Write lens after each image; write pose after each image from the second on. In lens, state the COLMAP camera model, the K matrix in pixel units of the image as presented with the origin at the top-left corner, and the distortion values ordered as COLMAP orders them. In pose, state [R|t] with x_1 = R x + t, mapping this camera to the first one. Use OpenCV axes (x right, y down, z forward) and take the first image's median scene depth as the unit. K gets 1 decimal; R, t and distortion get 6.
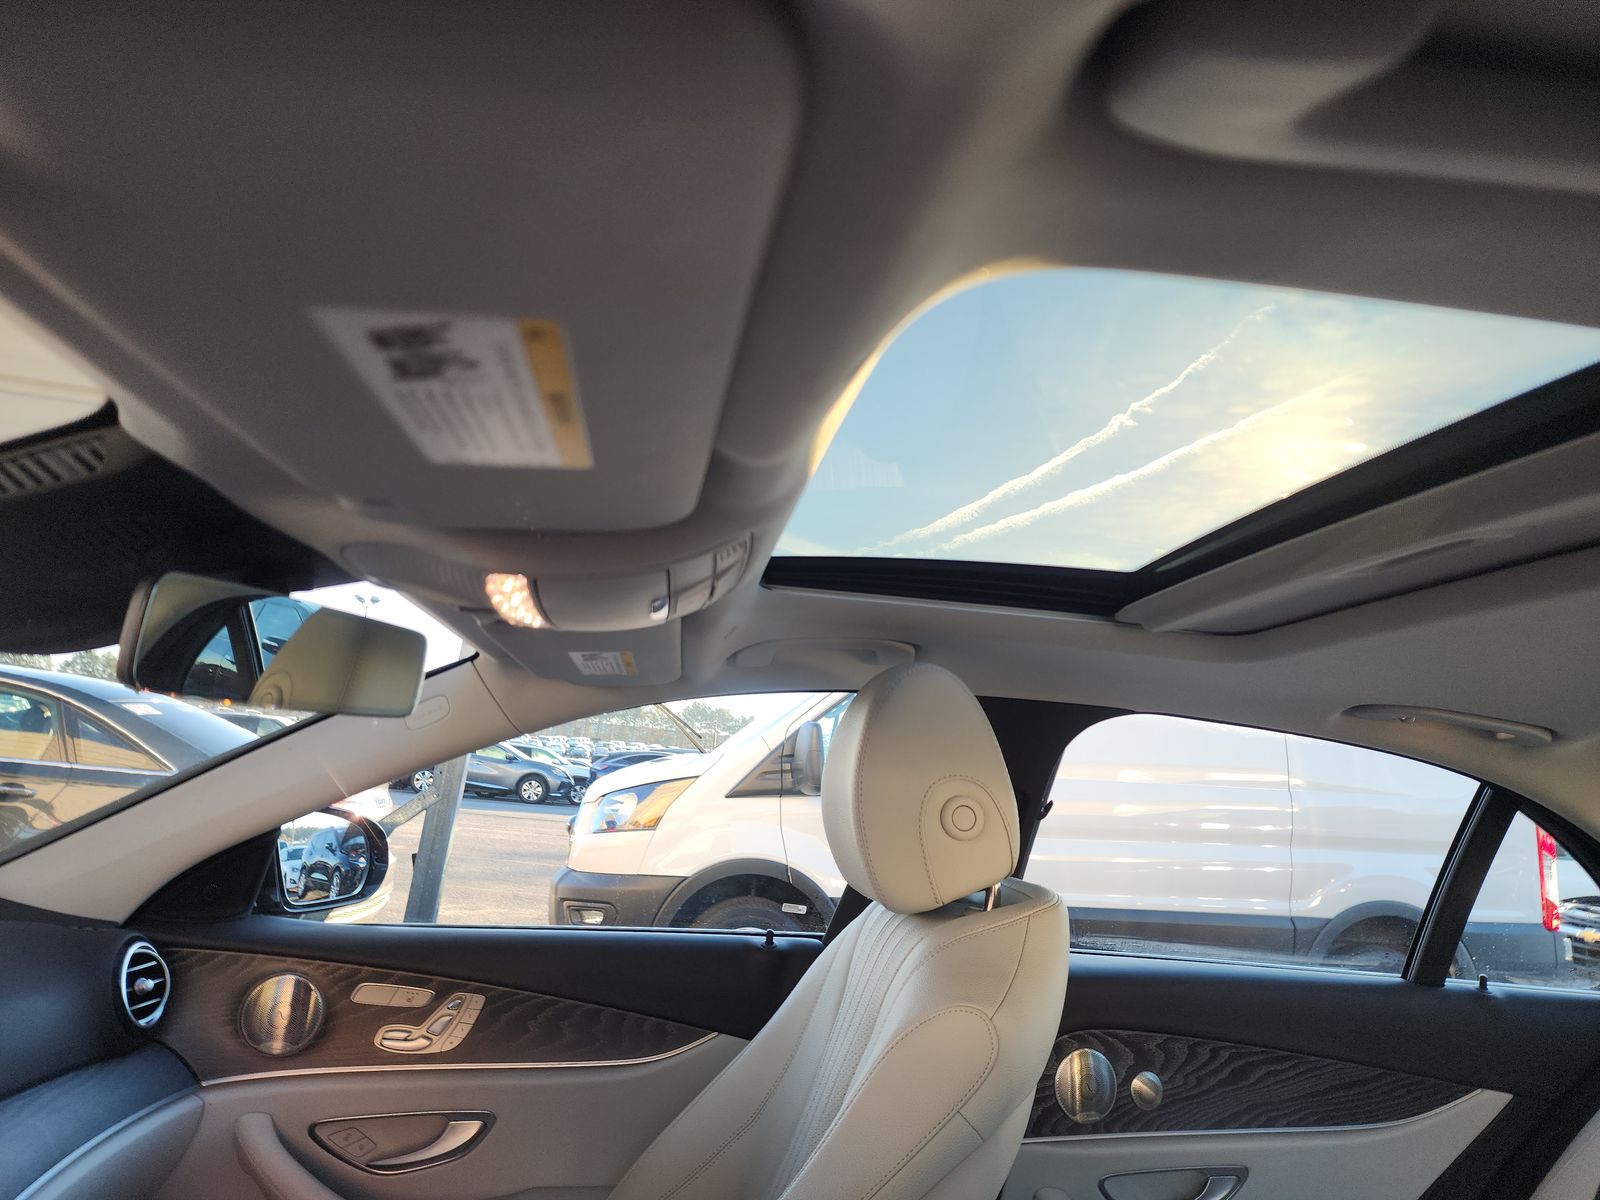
lens RADIAL K [[1064.1, 0, 800.5], [0, 1064.1, 577.0], [0, 0, 1]] dist [0.065717, -0.060447]
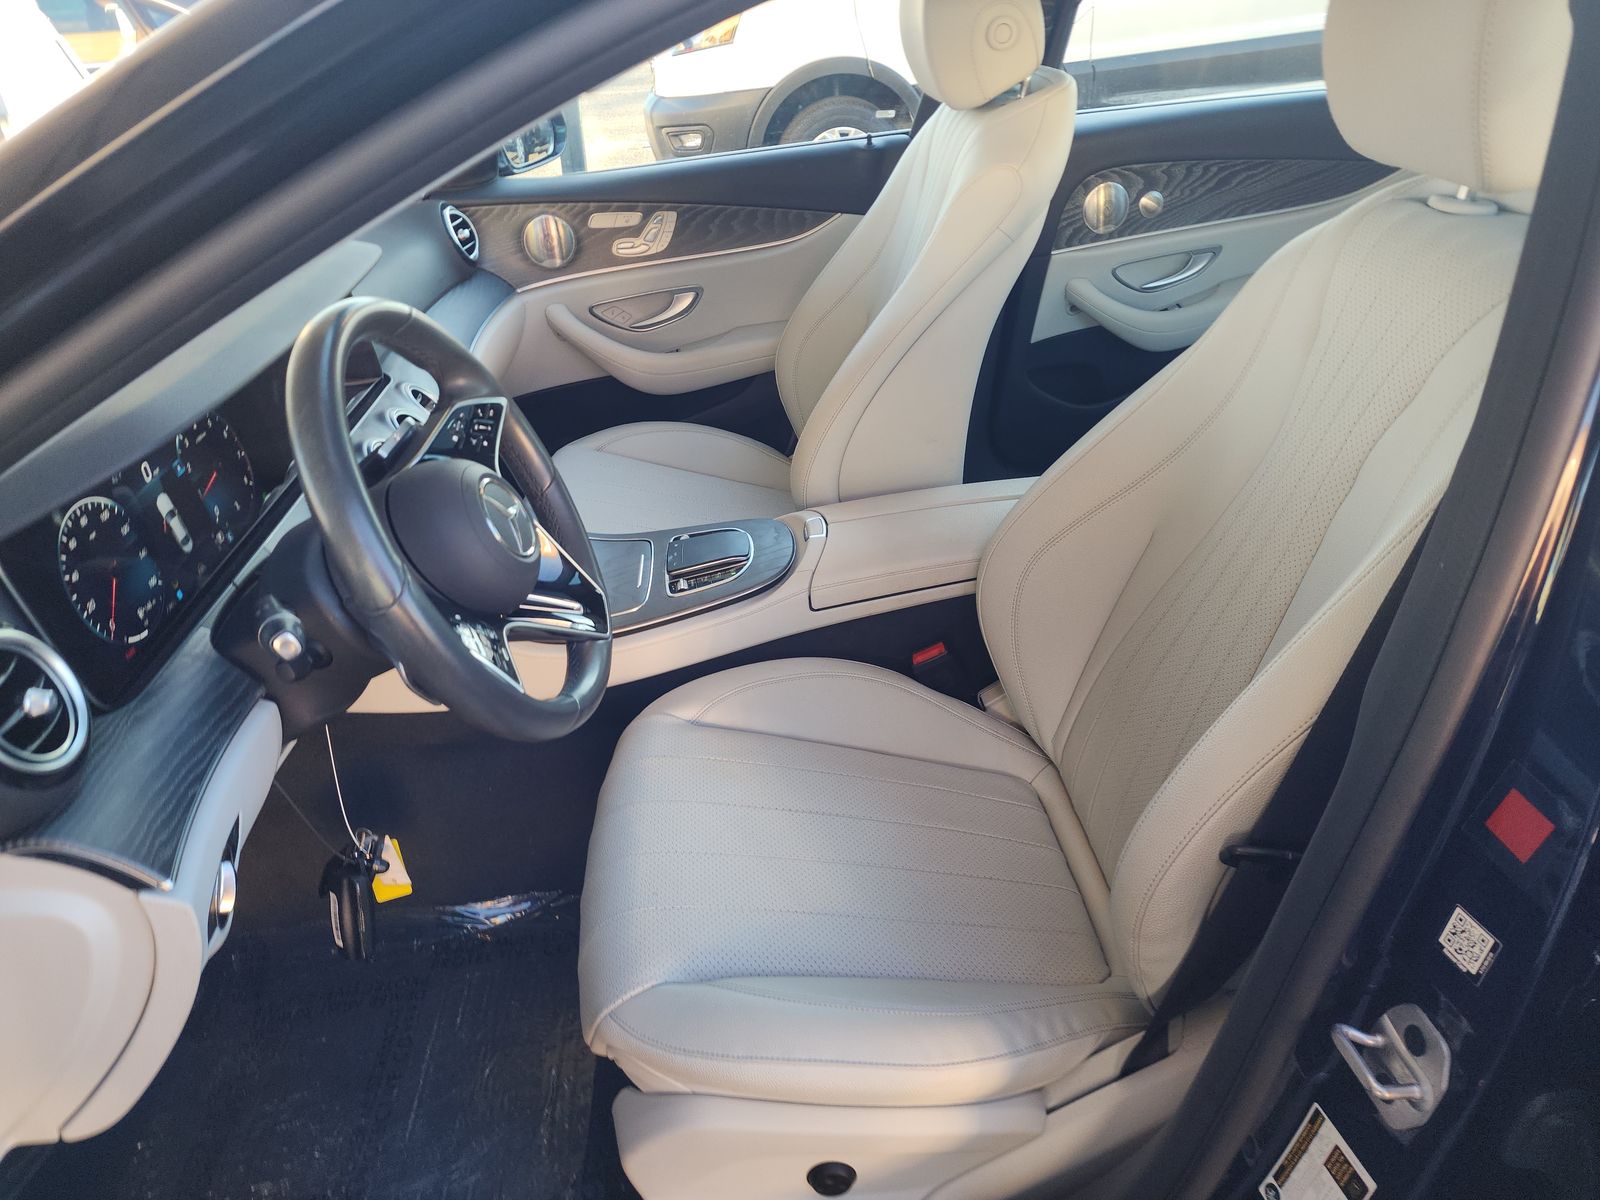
lens RADIAL K [[1064.1, 0, 800.5], [0, 1064.1, 577.0], [0, 0, 1]] dist [0.065717, -0.060447]
pose [[0.986625, -0.107154, -0.122840, -0.007388], [0.161481, 0.745370, 0.646798, -0.138734], [0.022254, -0.657983, 0.752704, -0.373865]]
